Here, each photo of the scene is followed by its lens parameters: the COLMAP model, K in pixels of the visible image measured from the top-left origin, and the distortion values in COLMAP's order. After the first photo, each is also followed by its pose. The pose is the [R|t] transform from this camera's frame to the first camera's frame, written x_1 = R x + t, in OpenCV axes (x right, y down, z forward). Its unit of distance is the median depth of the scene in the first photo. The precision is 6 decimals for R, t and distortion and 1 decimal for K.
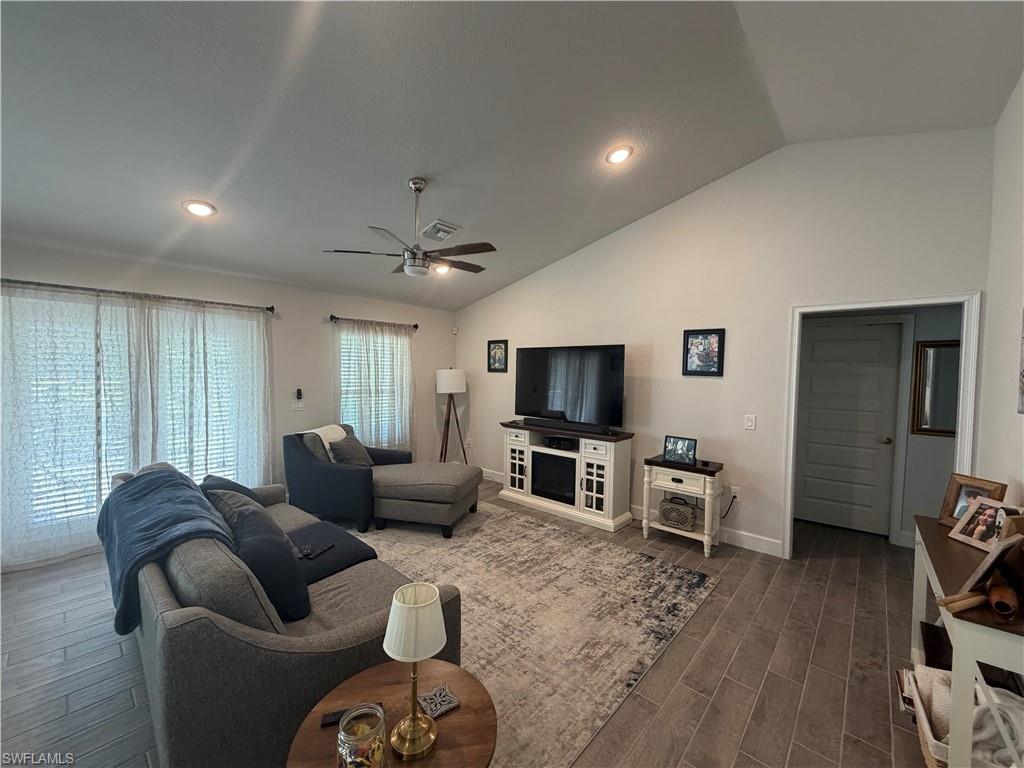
lens RADIAL K [[408.6, 0, 510.8], [0, 408.6, 386.3], [0, 0, 1]] dist [0.000961, -0.000182]
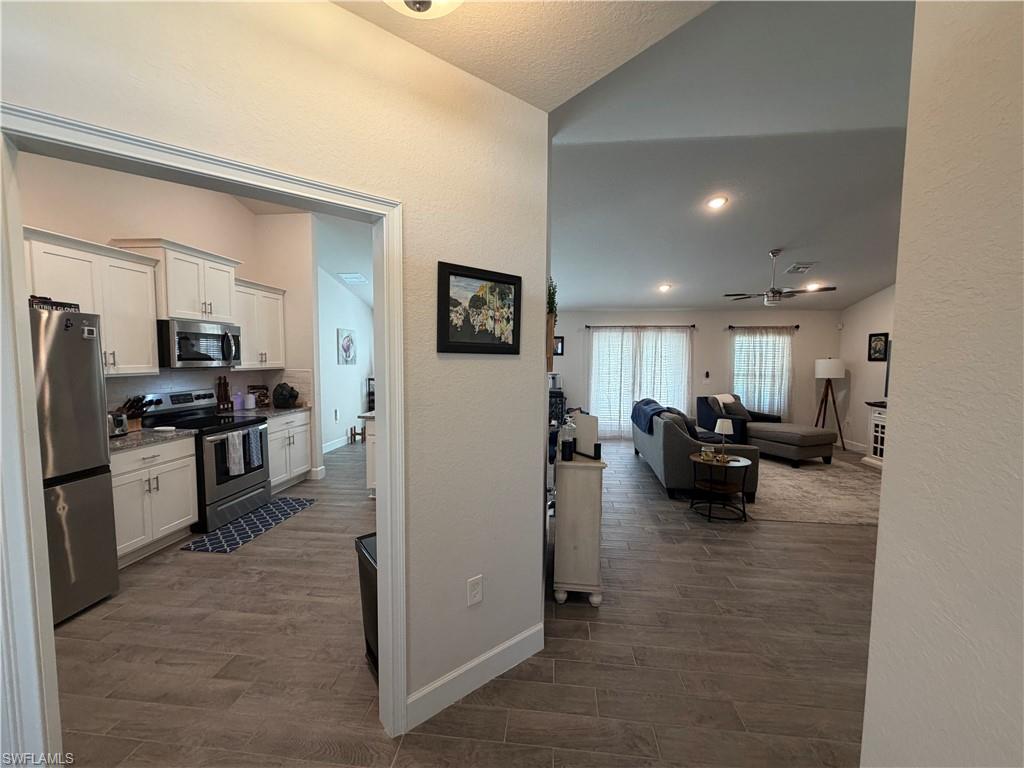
lens RADIAL K [[408.6, 0, 512.2], [0, 408.6, 384.2], [0, 0, 1]] dist [0.000961, -0.000182]
pose [[0.581959, 0.040835, -0.812192, 0.435121], [-0.028924, 0.999146, 0.029510, 0.036584], [0.812703, 0.006318, 0.582643, -0.720037]]
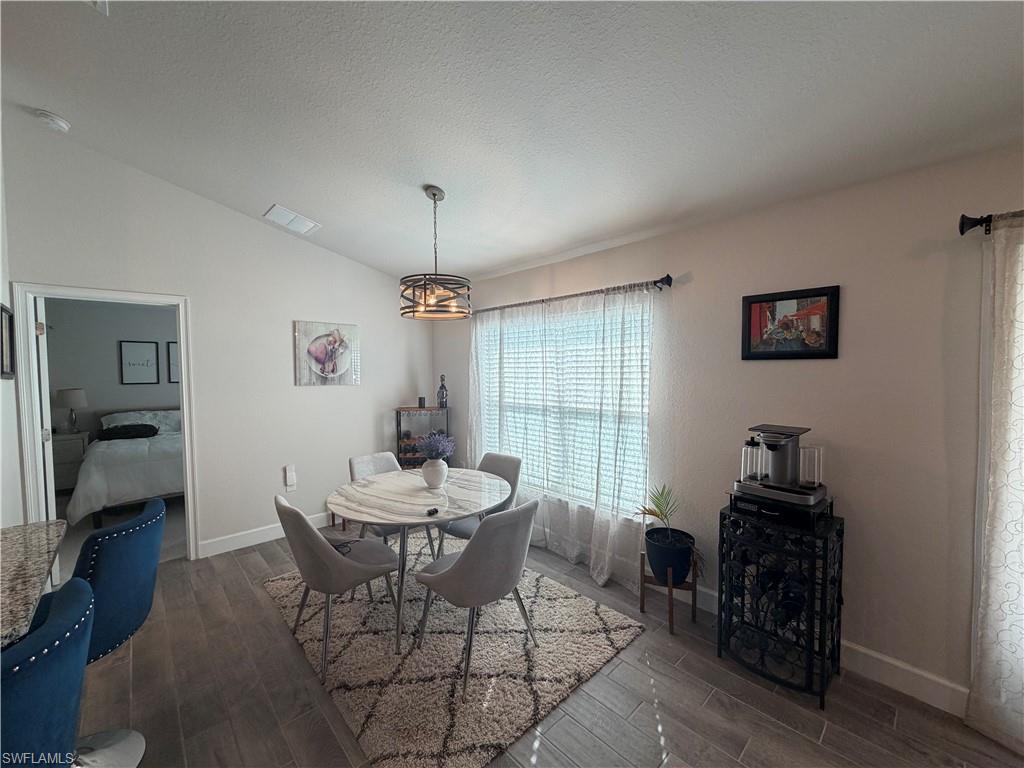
lens RADIAL K [[408.6, 0, 509.3], [0, 408.6, 383.7], [0, 0, 1]] dist [0.000961, -0.000182]
pose [[-0.092128, 0.023261, -0.995475, -0.482111], [-0.031591, 0.999156, 0.026271, -0.020239], [0.995246, 0.033868, -0.091315, 0.271111]]
